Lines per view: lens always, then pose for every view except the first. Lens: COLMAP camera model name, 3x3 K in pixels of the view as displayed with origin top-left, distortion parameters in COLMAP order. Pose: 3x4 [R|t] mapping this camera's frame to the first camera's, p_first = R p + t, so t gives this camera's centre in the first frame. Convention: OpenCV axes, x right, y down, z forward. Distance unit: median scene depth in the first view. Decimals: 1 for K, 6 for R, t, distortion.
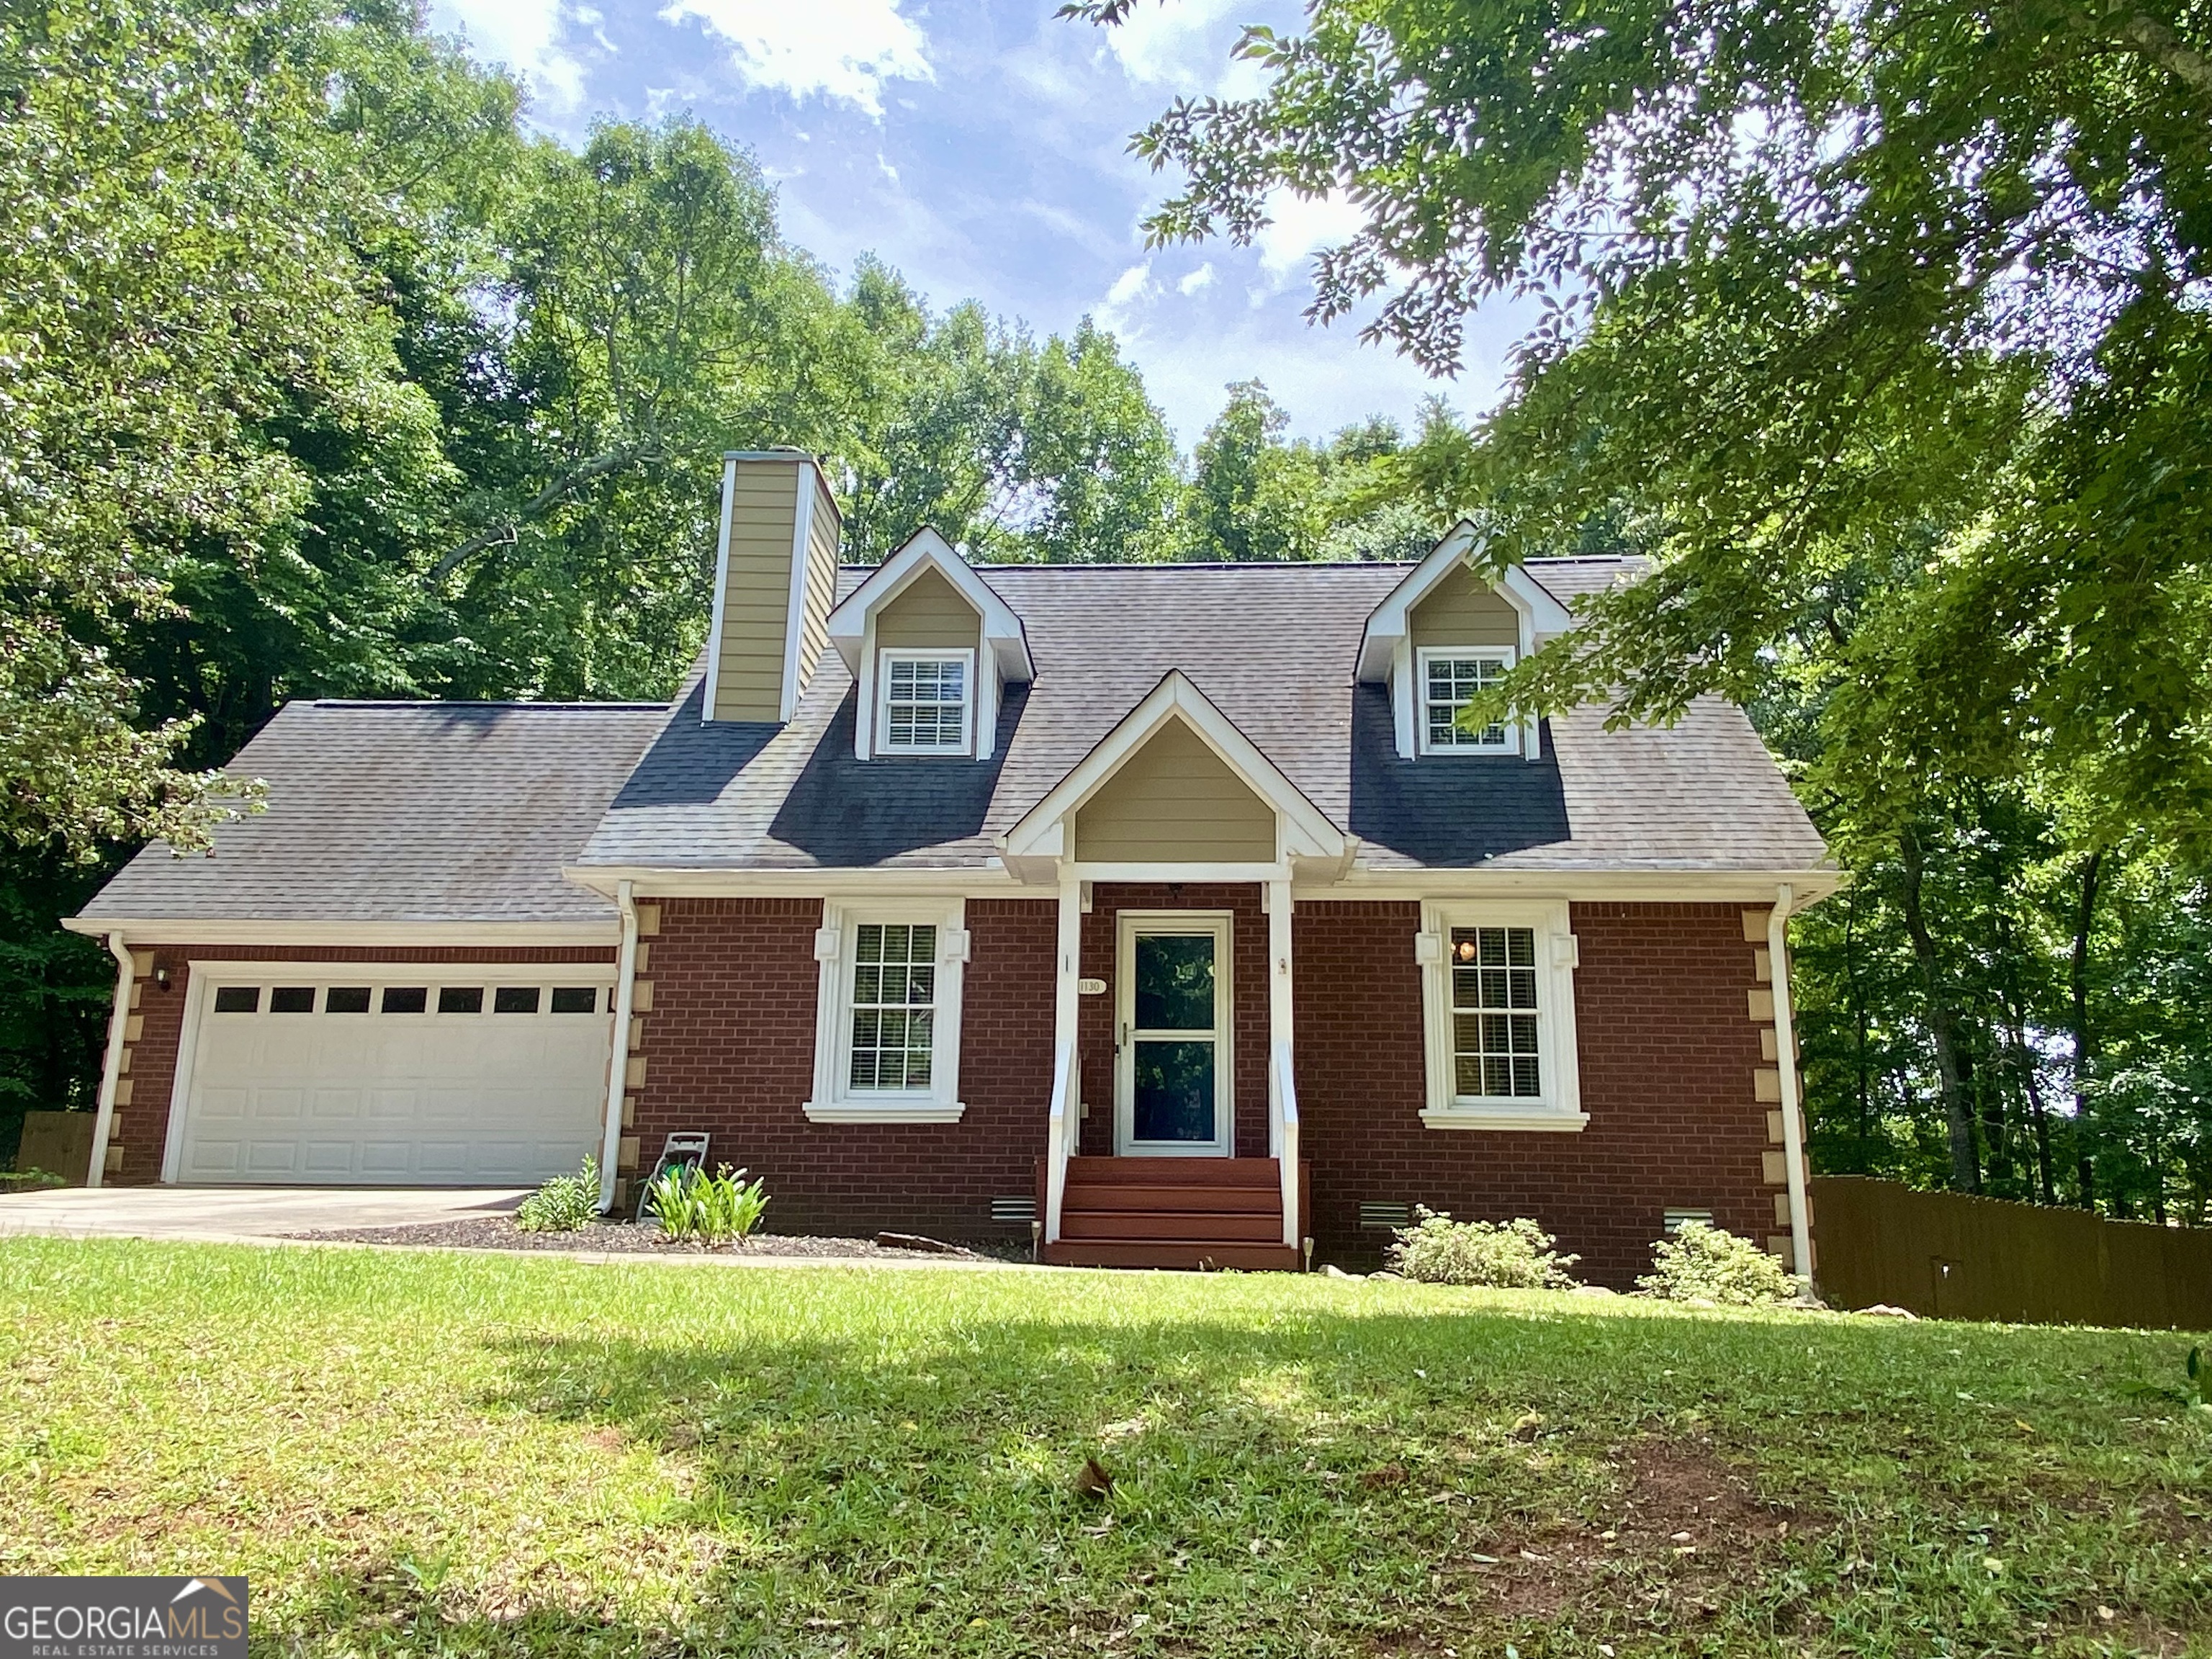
lens RADIAL K [[1673.6, 0, 1101.1], [0, 1673.6, 818.4], [0, 0, 1]] dist [0.094739, -0.070992]
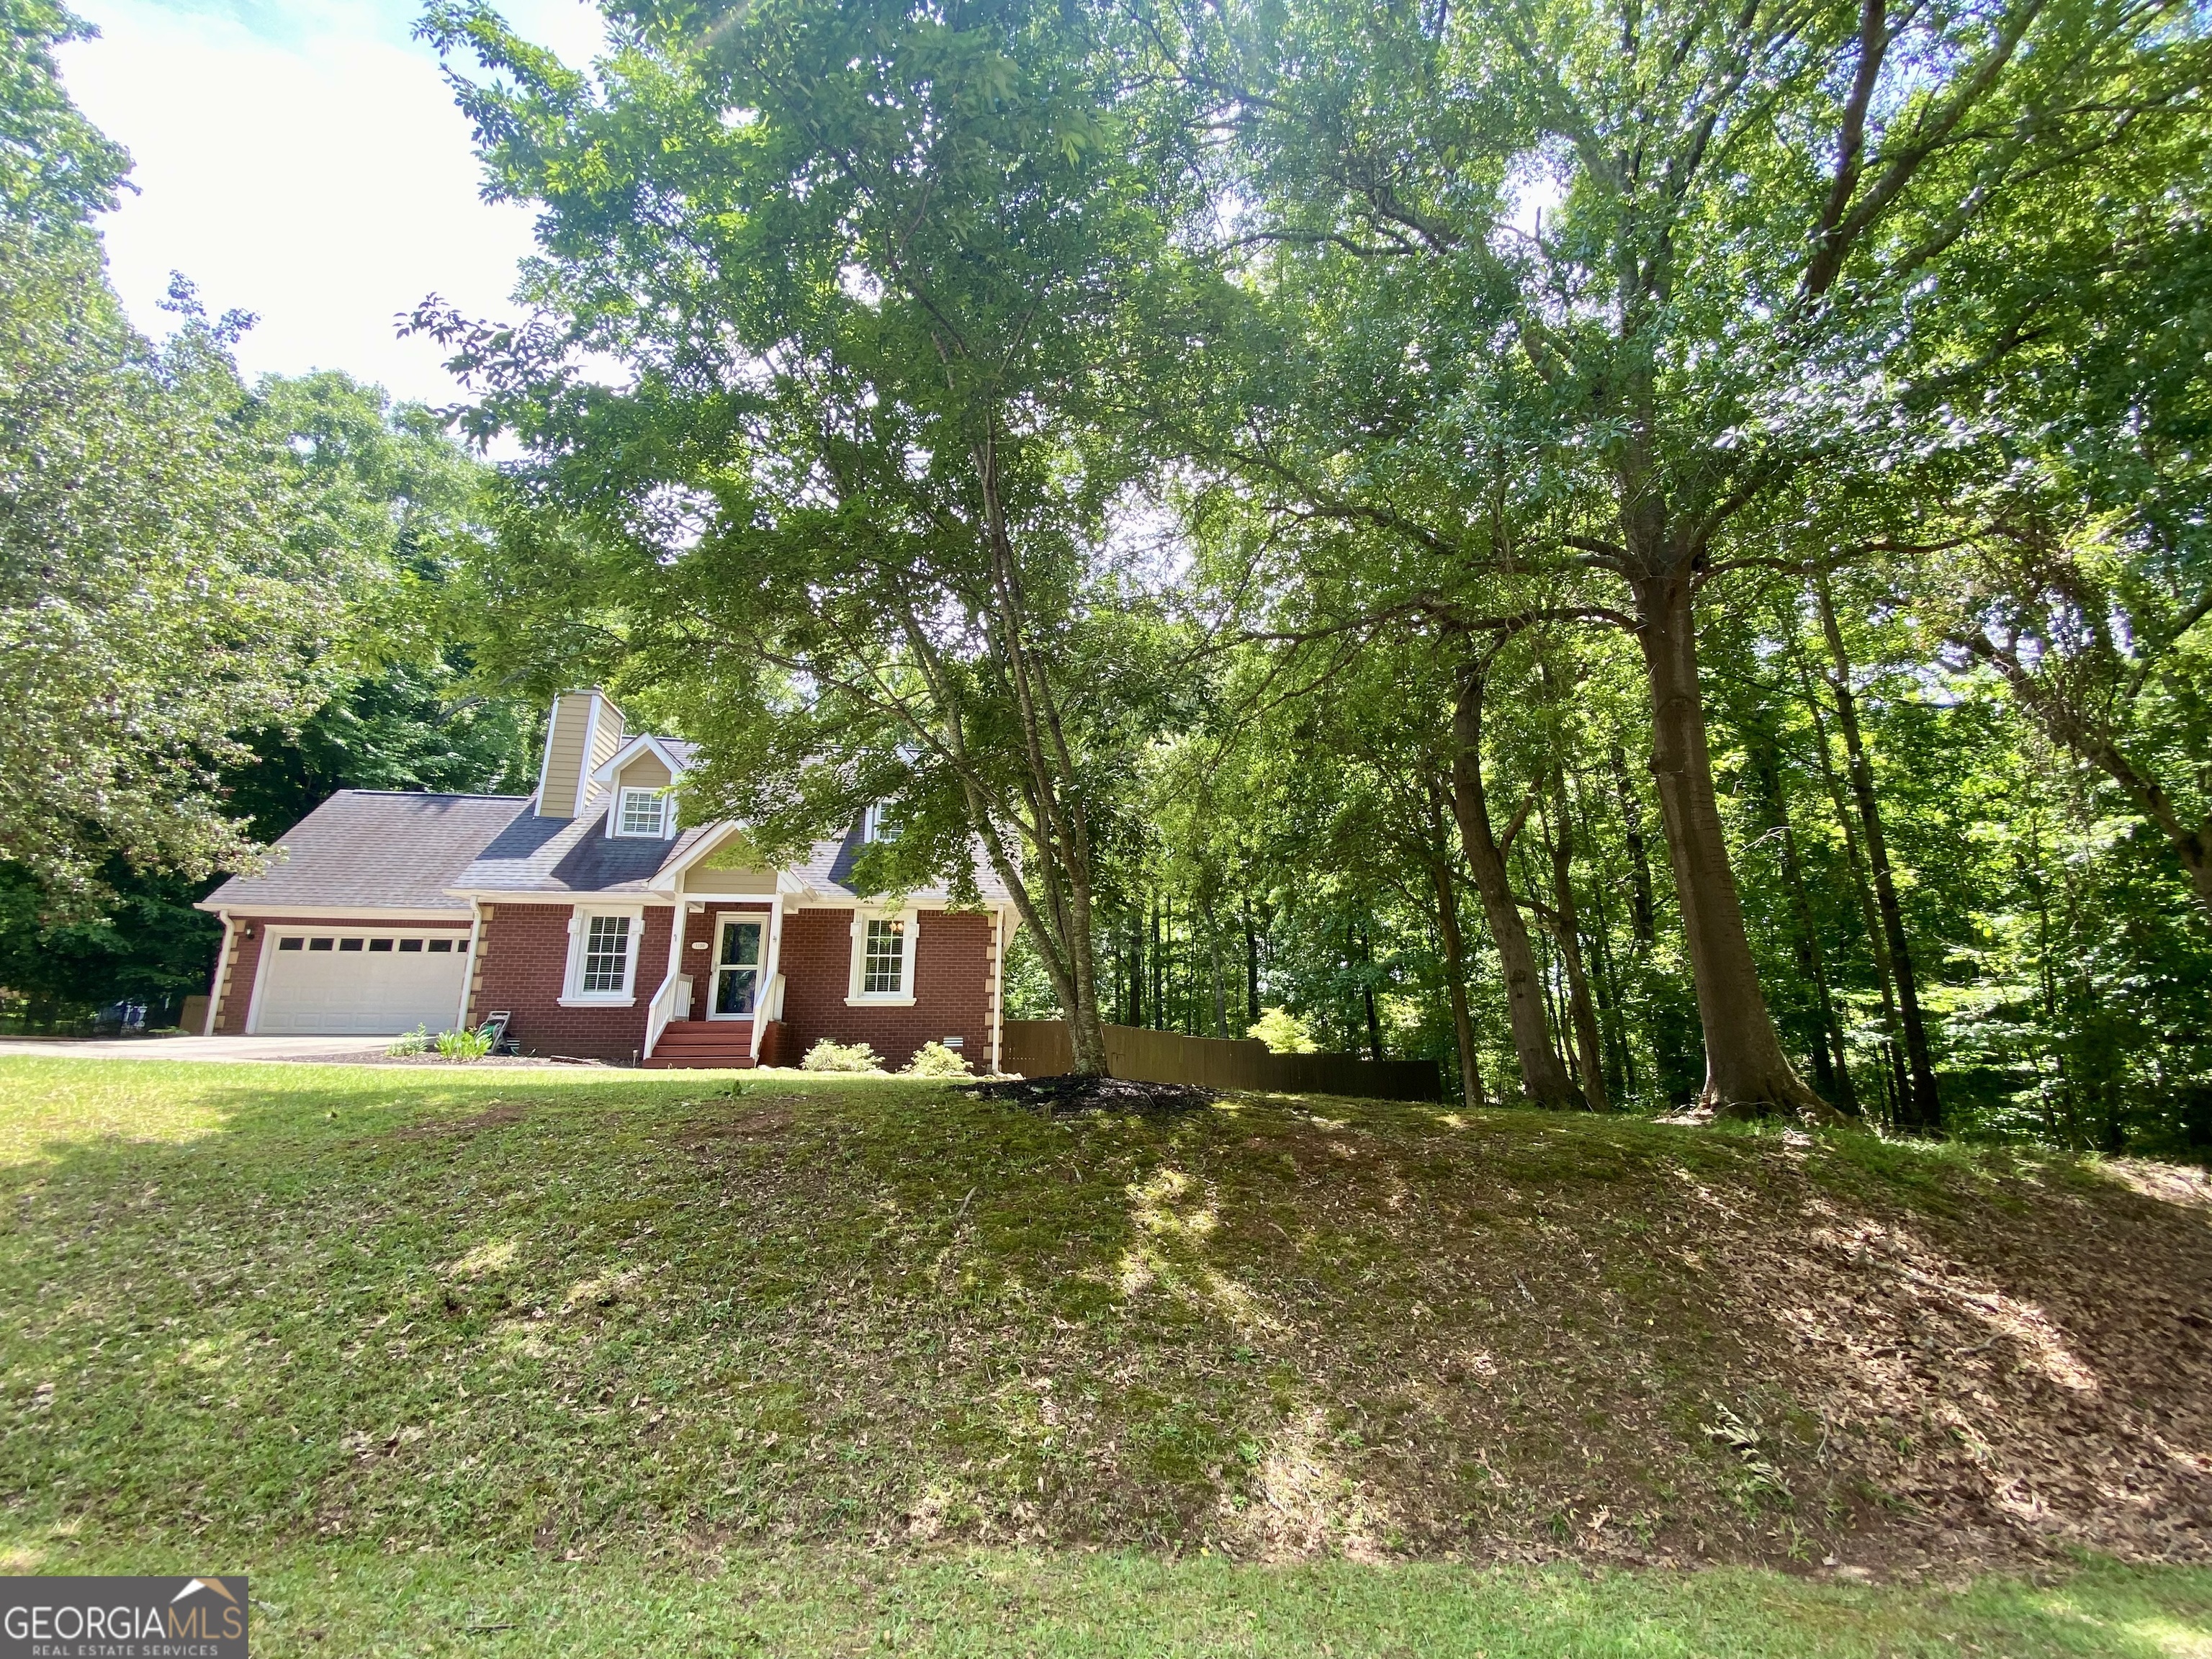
lens RADIAL K [[899.2, 0, 1112.6], [0, 899.2, 830.7], [0, 0, 1]] dist [0.007657, -0.012875]
pose [[0.978834, 0.028634, 0.202645, 0.270209], [-0.029440, 0.999566, 0.000965, -0.068062], [-0.202529, -0.006910, 0.979252, -0.285009]]
